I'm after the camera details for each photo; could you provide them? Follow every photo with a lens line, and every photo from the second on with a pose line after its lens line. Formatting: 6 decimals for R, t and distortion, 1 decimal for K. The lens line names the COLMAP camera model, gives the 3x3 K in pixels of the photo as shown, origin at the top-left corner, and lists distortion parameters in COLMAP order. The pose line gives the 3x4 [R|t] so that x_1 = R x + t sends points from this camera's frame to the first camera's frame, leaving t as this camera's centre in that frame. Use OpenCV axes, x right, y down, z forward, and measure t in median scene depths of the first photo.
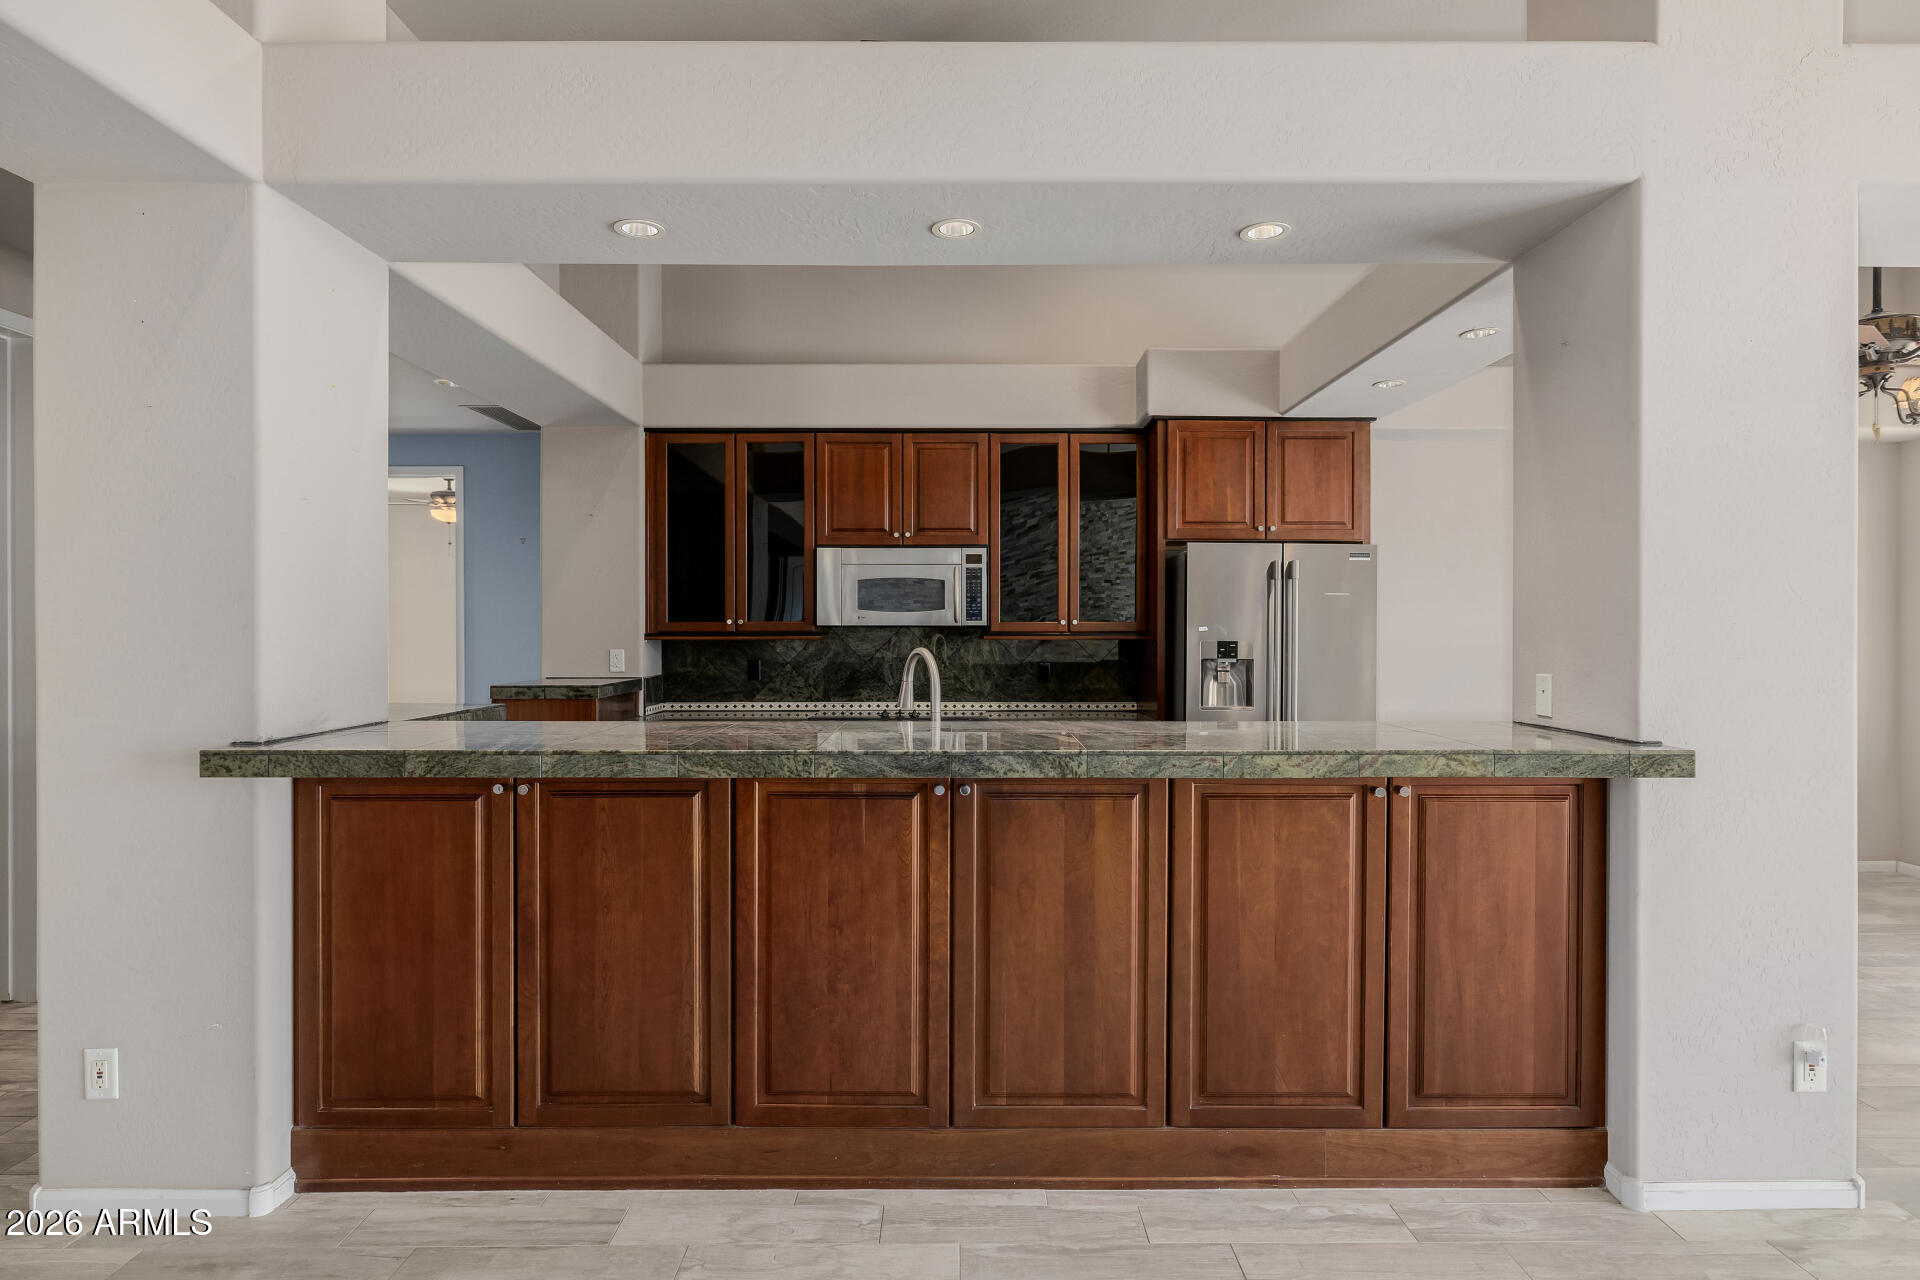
lens RADIAL K [[1034.7, 0, 963.7], [0, 1034.7, 642.5], [0, 0, 1]] dist [-0.000139, -0.000769]
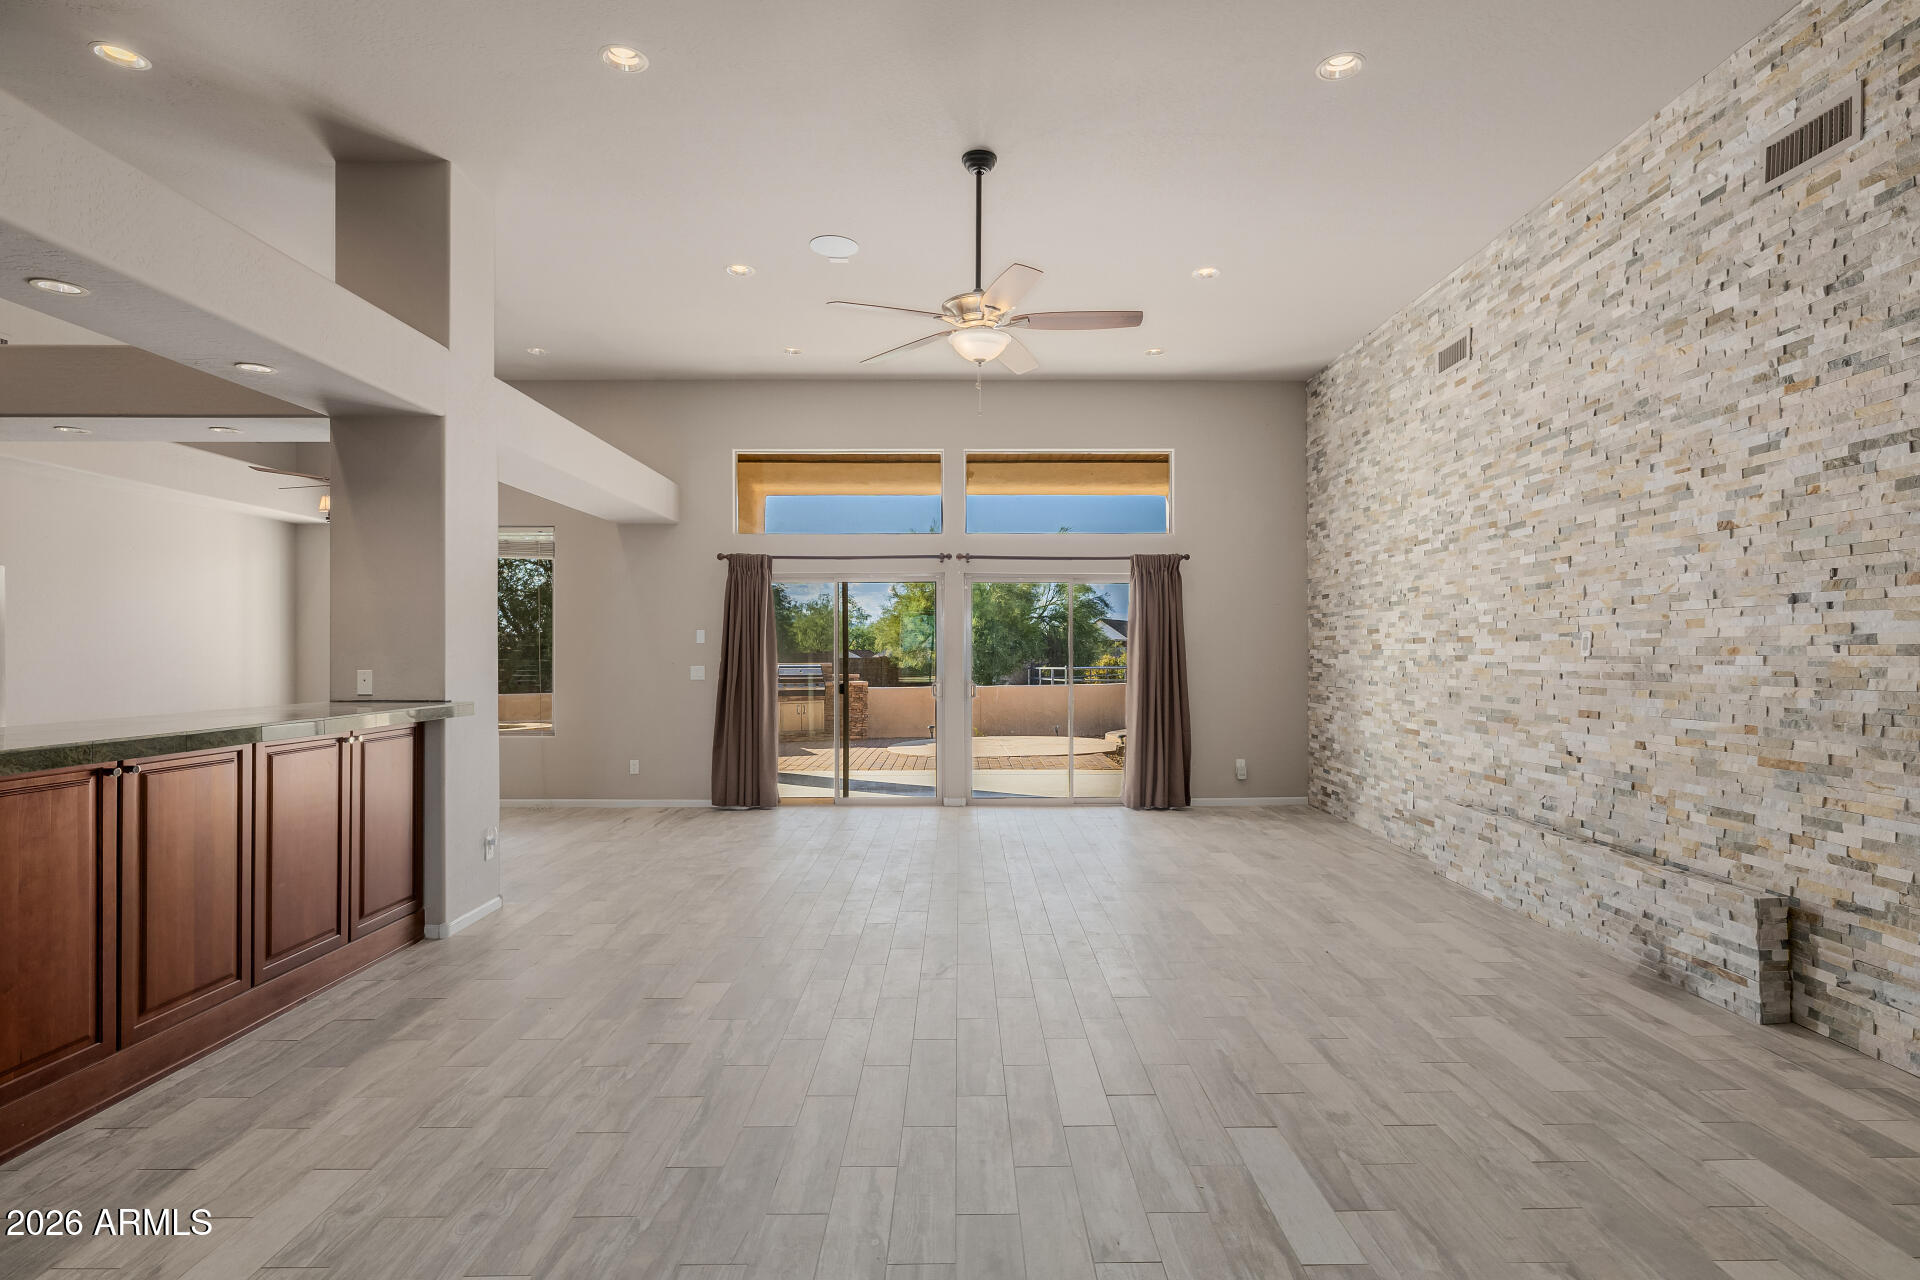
lens RADIAL K [[997.2, 0, 966.4], [0, 997.2, 650.1], [0, 0, 1]] dist [0.000315, -0.000022]
pose [[0.008961, -0.002841, 0.999956, -1.194128], [0.001112, 0.999995, 0.002831, -0.003057], [-0.999959, 0.001086, 0.008965, -0.006436]]
